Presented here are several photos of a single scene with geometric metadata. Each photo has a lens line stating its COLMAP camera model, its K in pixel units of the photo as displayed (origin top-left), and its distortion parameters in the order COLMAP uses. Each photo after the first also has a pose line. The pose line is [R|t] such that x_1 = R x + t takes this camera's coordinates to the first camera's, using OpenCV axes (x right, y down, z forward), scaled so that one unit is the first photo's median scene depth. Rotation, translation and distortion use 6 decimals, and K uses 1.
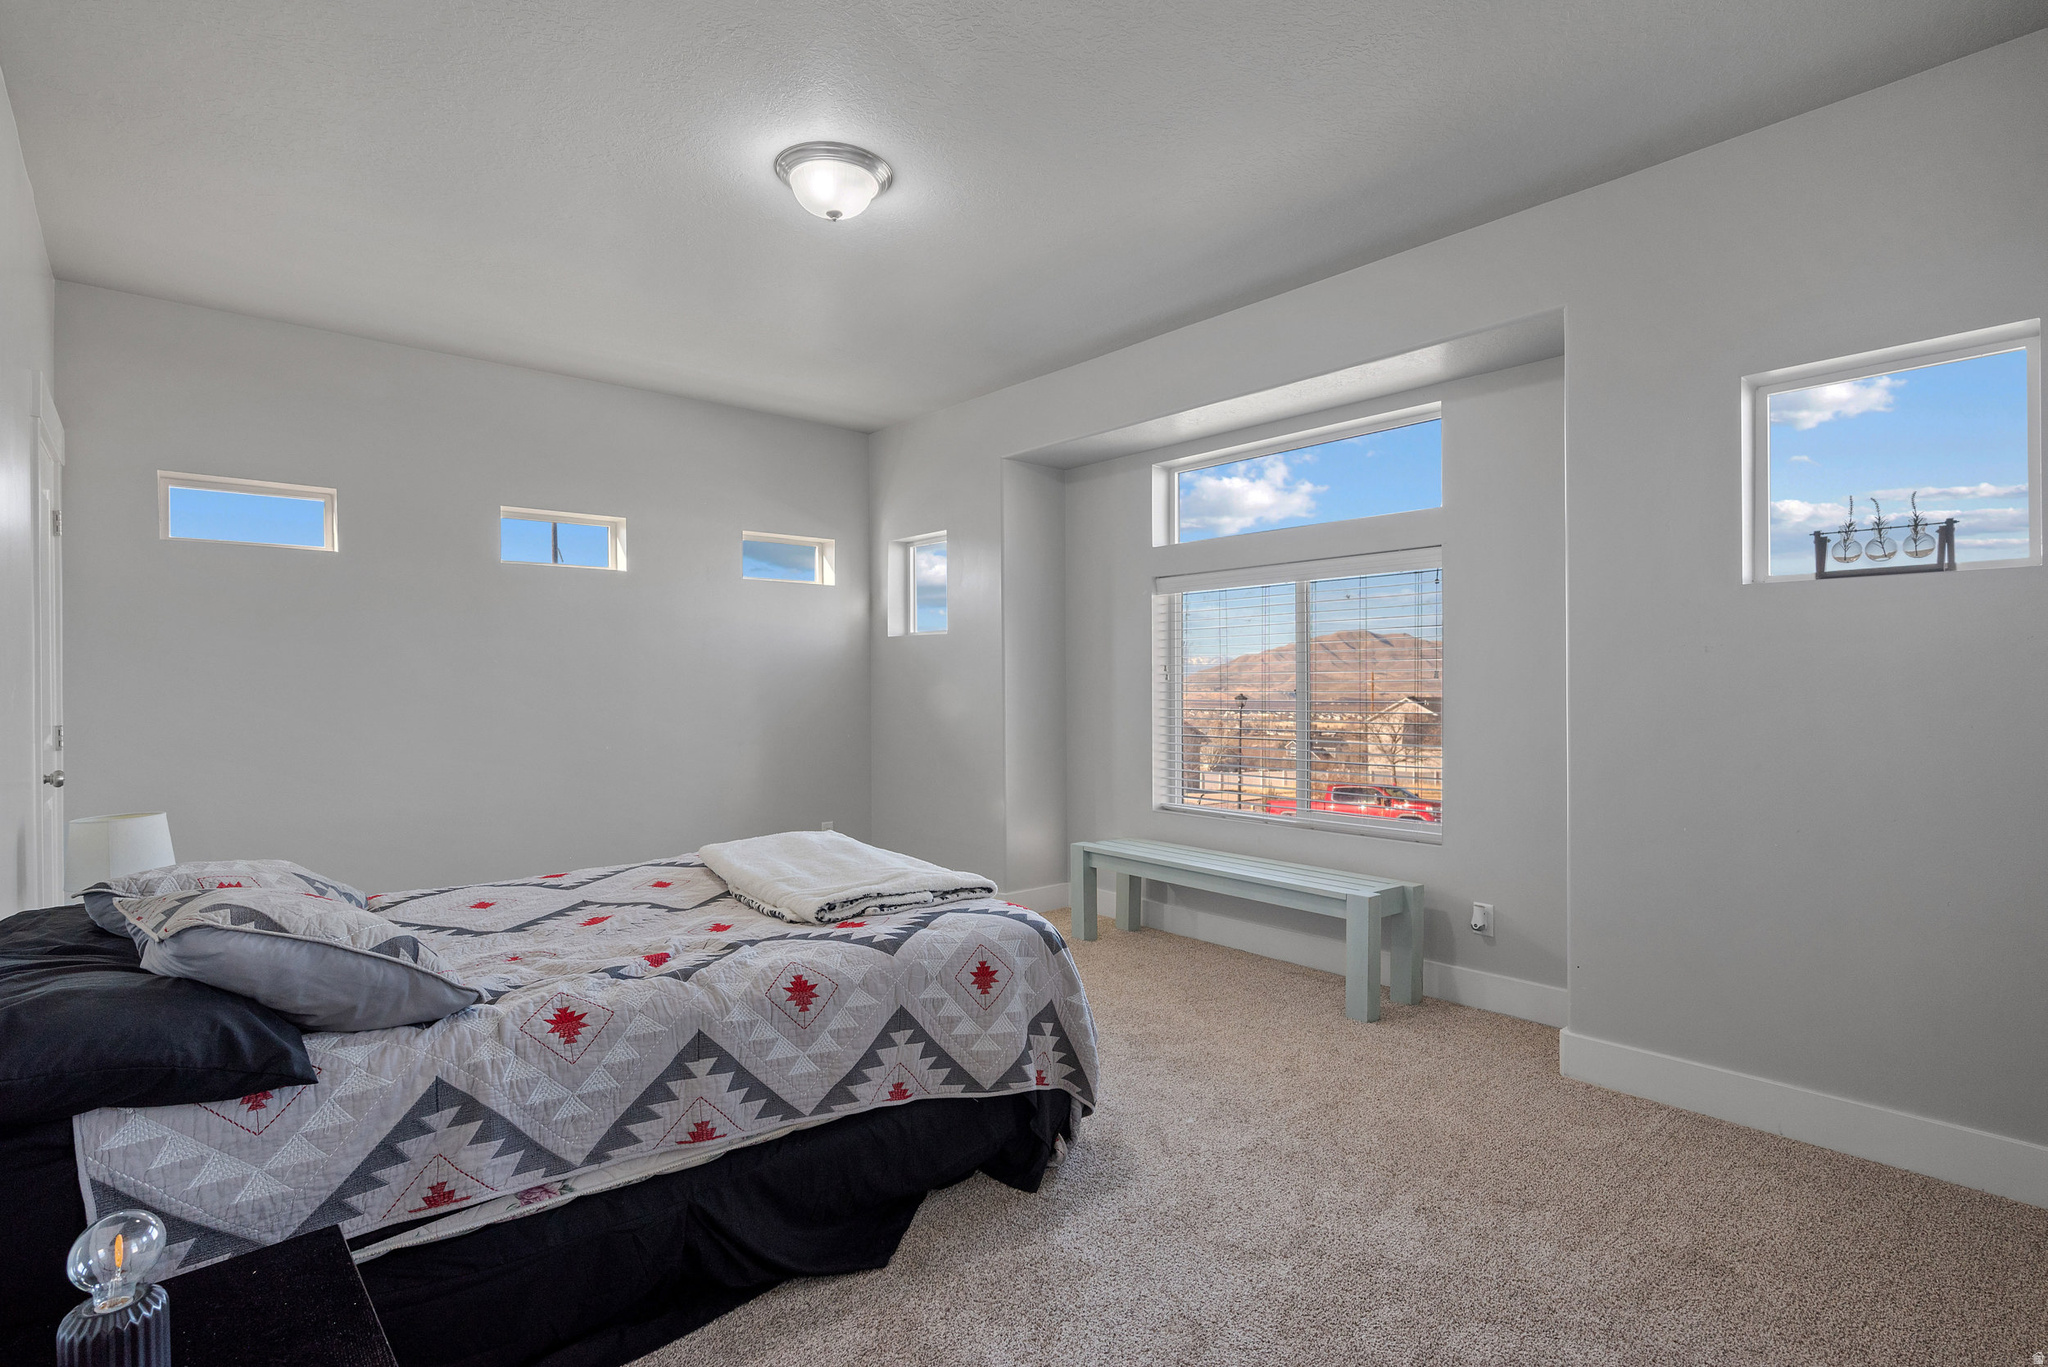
lens RADIAL K [[1024.0, 0, 1019.1], [0, 1024.0, 687.0], [0, 0, 1]] dist [-0.009776, 0.000130]
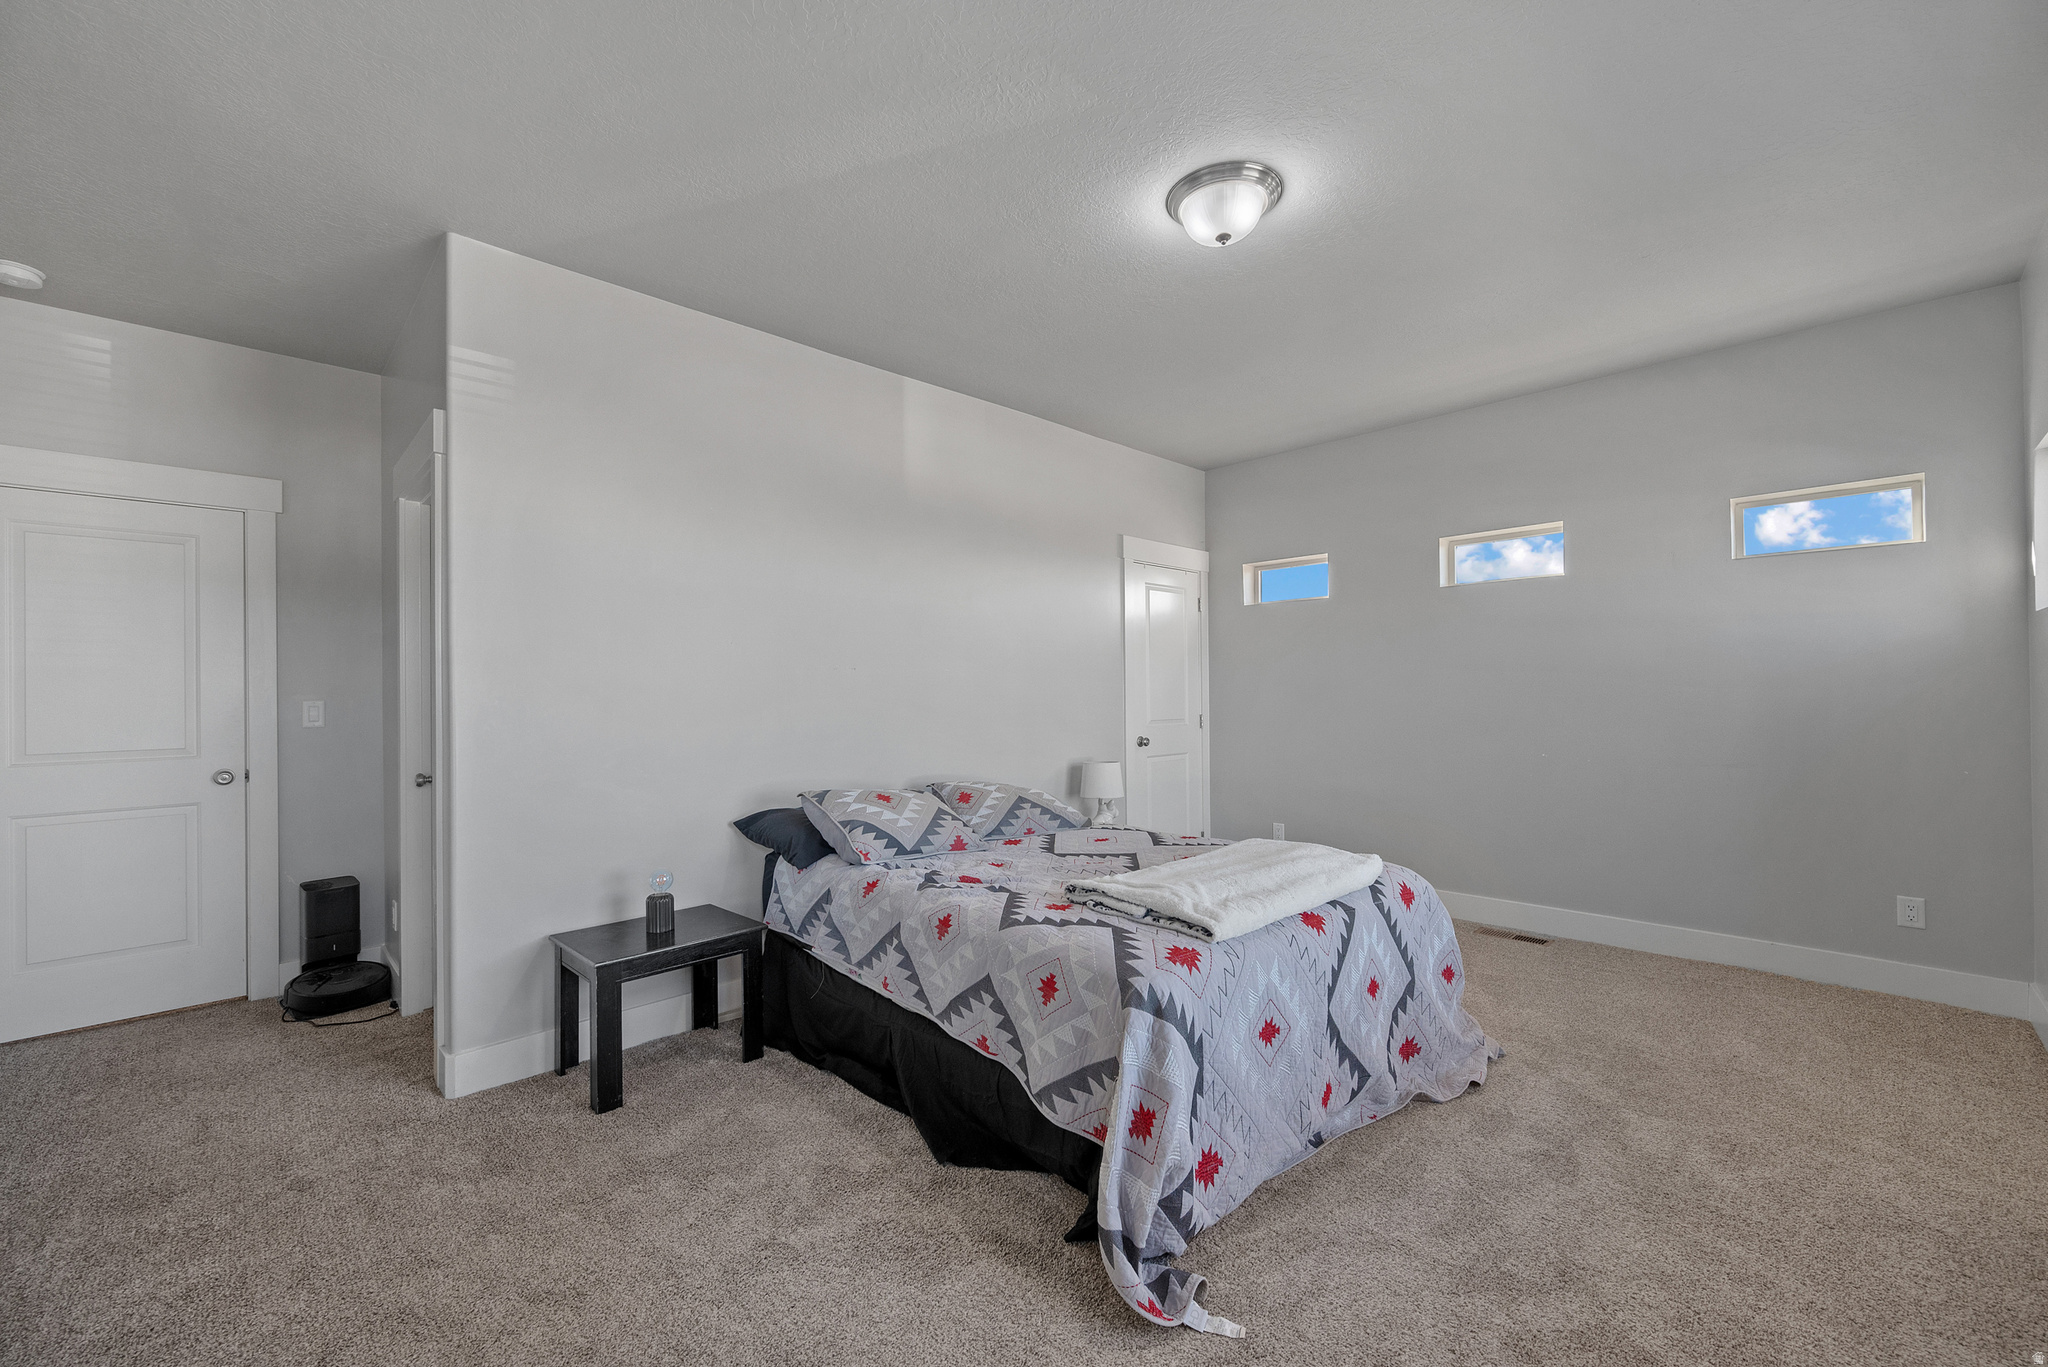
lens RADIAL K [[797.1, 0, 1019.5], [0, 797.1, 692.0], [0, 0, 1]] dist [0.002846, 0.000065]
pose [[0.028498, 0.001286, -0.999593, 0.791547], [0.007124, 0.999974, 0.001490, -0.013556], [0.999568, -0.007164, 0.028488, 0.995486]]
